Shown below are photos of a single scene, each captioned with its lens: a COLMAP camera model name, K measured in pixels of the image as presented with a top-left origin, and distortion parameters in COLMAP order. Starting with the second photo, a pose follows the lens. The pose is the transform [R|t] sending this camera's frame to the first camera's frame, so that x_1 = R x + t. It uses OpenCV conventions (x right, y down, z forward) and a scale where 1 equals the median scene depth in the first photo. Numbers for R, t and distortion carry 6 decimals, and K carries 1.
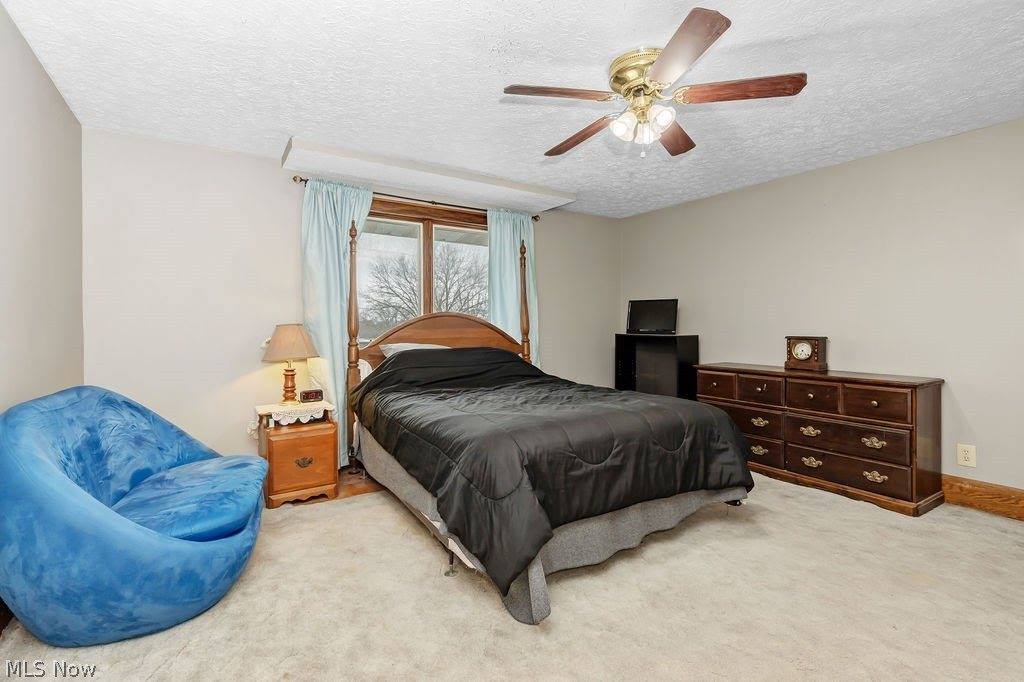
lens RADIAL K [[469.2, 0, 512.6], [0, 469.2, 336.1], [0, 0, 1]] dist [0.002986, -0.000452]
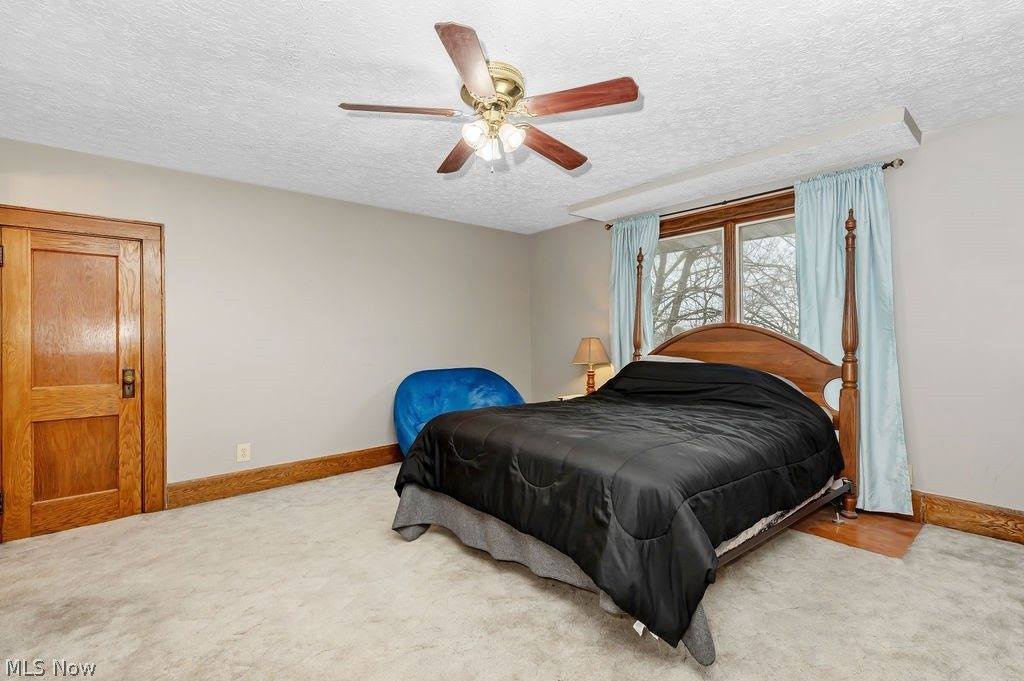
lens RADIAL K [[469.2, 0, 512.8], [0, 469.2, 340.6], [0, 0, 1]] dist [0.002986, -0.000452]
pose [[0.140358, 0.007478, -0.990073, 0.654802], [-0.010282, 0.999929, 0.006095, -0.018517], [0.990047, 0.009325, 0.140425, 0.456136]]
